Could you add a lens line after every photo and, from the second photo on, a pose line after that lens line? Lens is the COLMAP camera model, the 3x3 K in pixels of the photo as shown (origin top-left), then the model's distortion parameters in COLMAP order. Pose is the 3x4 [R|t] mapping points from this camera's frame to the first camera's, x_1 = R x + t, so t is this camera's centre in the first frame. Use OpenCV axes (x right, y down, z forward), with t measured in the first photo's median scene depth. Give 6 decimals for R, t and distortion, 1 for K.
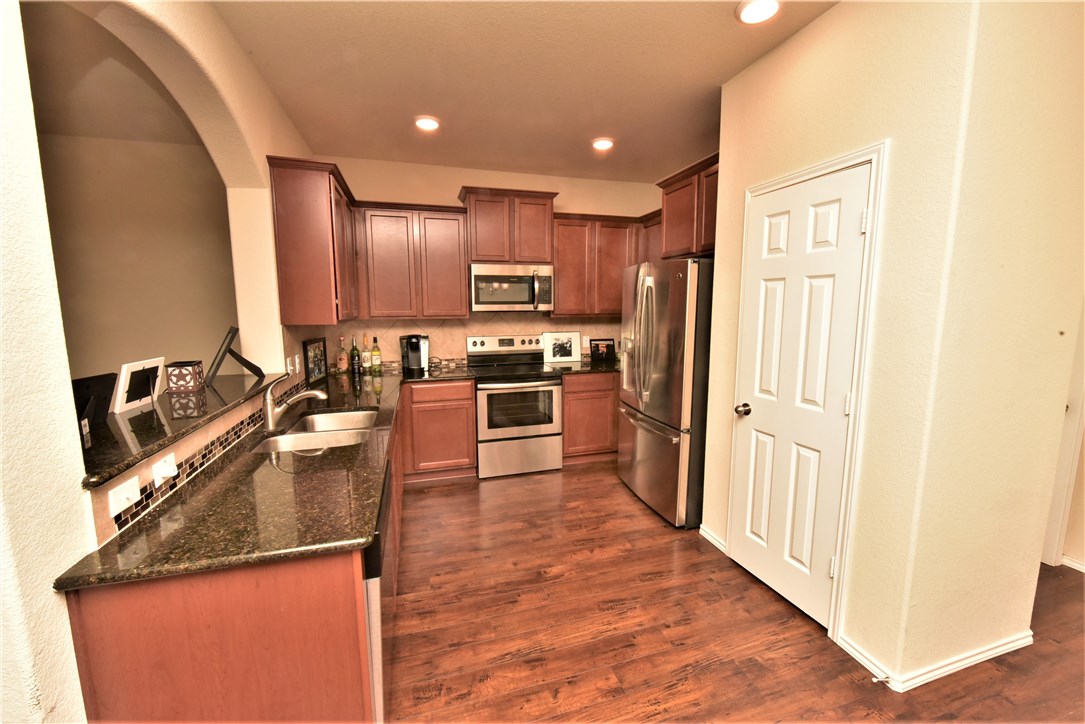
lens RADIAL K [[432.1, 0, 546.0], [0, 432.1, 362.1], [0, 0, 1]] dist [-0.003939, -0.000128]
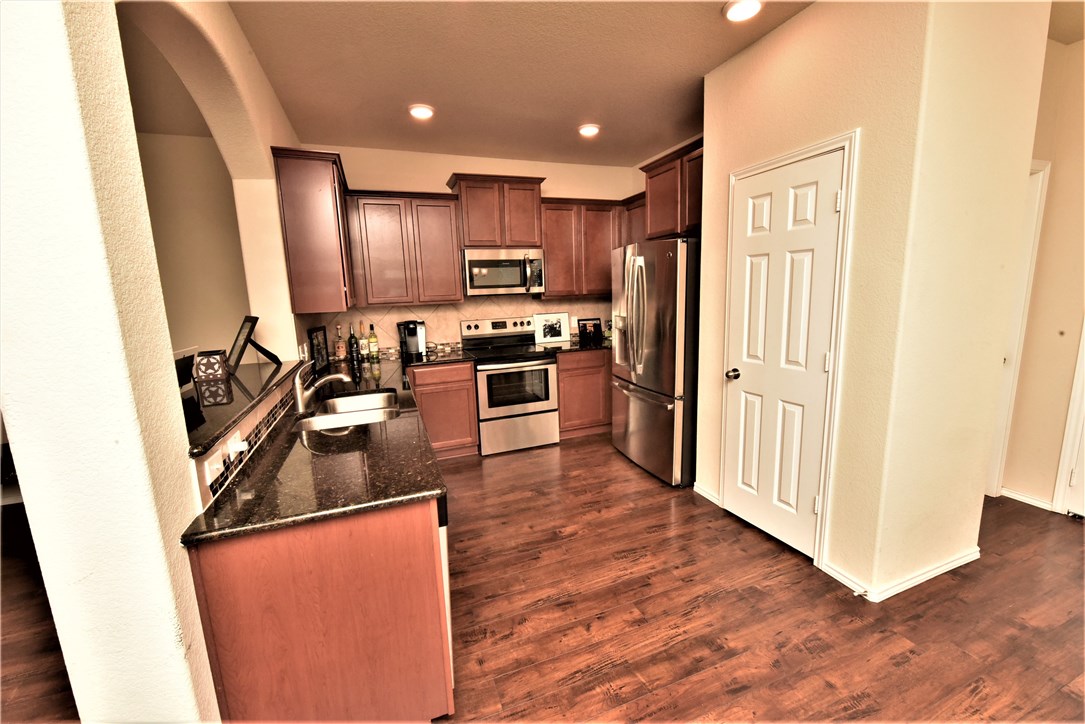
lens RADIAL K [[432.2, 0, 545.0], [0, 432.2, 361.2], [0, 0, 1]] dist [-0.001603, -0.000310]
pose [[0.996832, -0.043816, 0.066380, -0.093894], [0.041714, 0.998593, 0.032731, 0.019385], [-0.067720, -0.029858, 0.997257, -0.071753]]
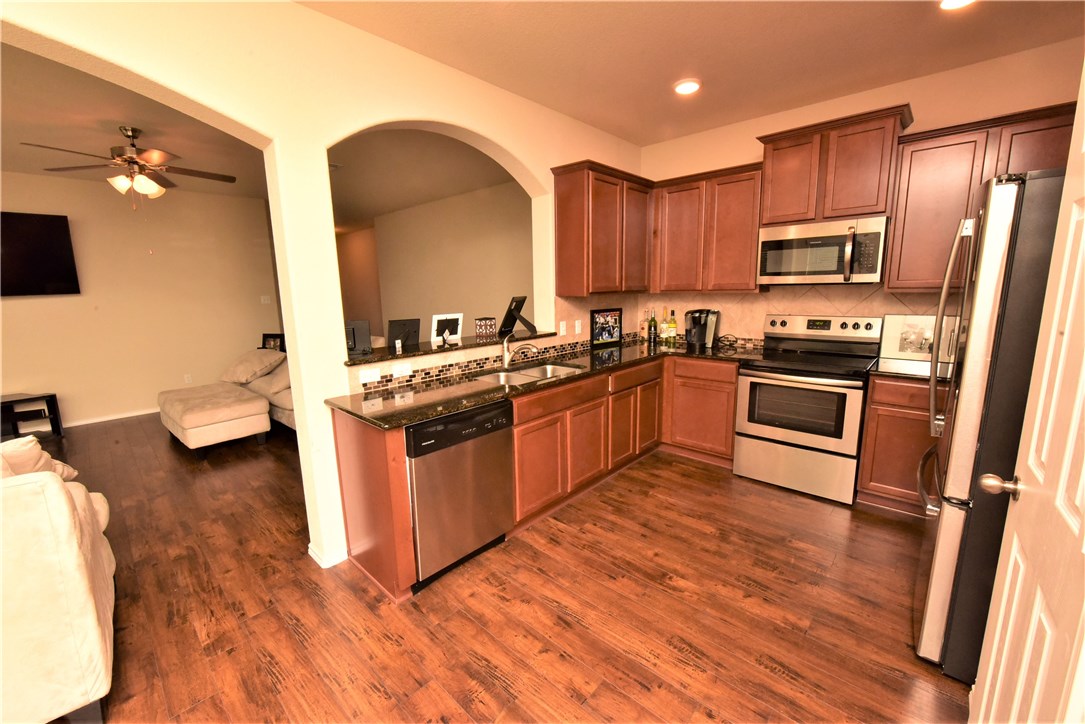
lens RADIAL K [[432.1, 0, 546.0], [0, 432.1, 362.1], [0, 0, 1]] dist [-0.003939, -0.000128]
pose [[0.508467, 0.142858, -0.849148, 0.565710], [-0.095717, 0.989407, 0.109140, -0.028323], [0.855745, 0.025784, 0.516755, 0.308576]]
